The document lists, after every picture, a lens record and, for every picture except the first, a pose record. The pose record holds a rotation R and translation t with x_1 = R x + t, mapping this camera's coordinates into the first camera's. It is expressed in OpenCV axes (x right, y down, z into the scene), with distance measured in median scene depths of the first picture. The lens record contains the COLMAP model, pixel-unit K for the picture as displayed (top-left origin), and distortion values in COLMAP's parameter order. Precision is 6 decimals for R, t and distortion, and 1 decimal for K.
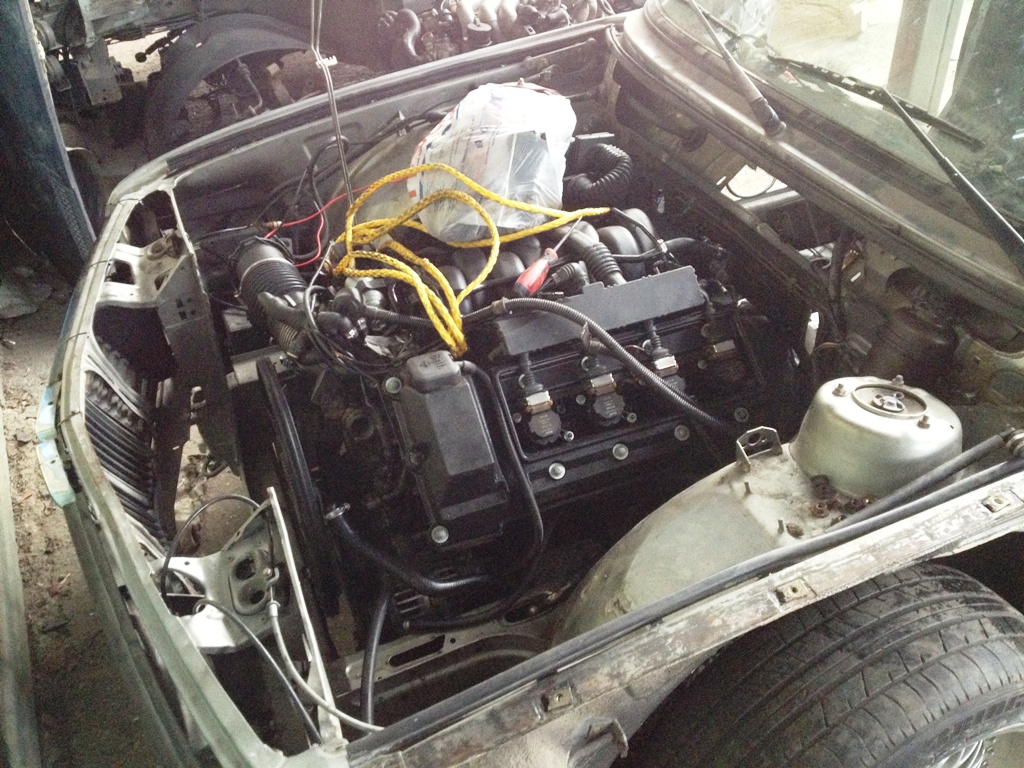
lens RADIAL K [[993.8, 0, 512.0], [0, 993.8, 384.0], [0, 0, 1]] dist [0.213922, -0.514442]
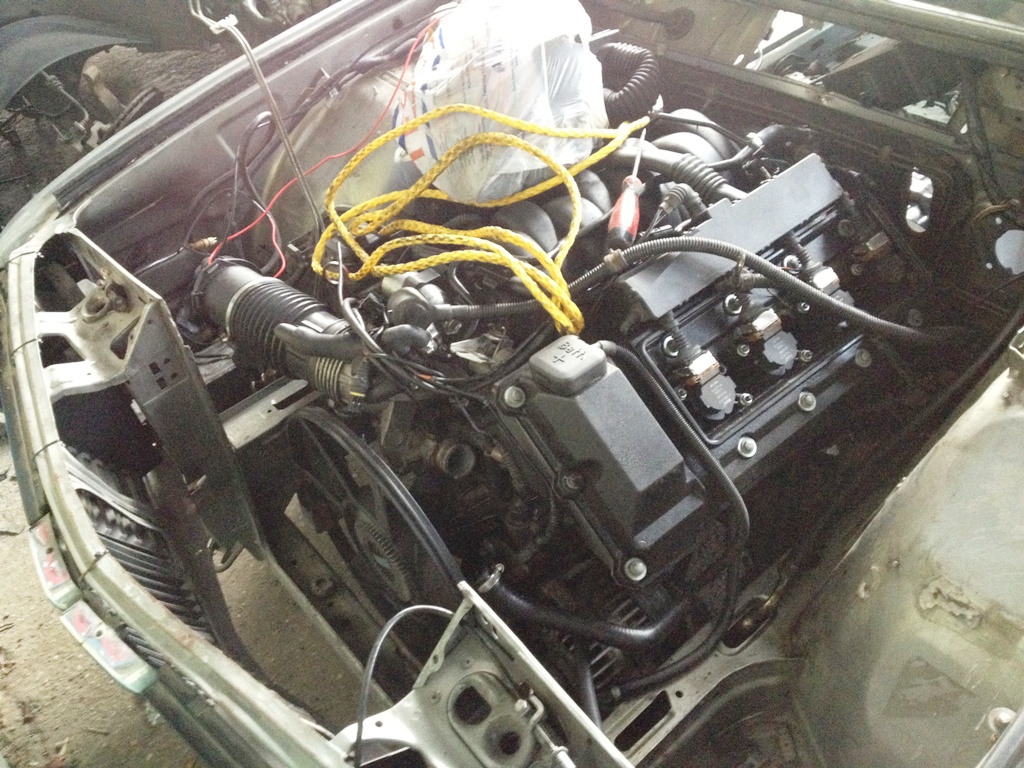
lens RADIAL K [[983.8, 0, 512.0], [0, 983.8, 384.0], [0, 0, 1]] dist [0.169328, -0.318911]
pose [[0.950457, -0.266058, 0.160764, -0.212600], [0.259333, 0.963806, 0.061845, -0.048904], [-0.171399, -0.017090, 0.985053, 0.237653]]
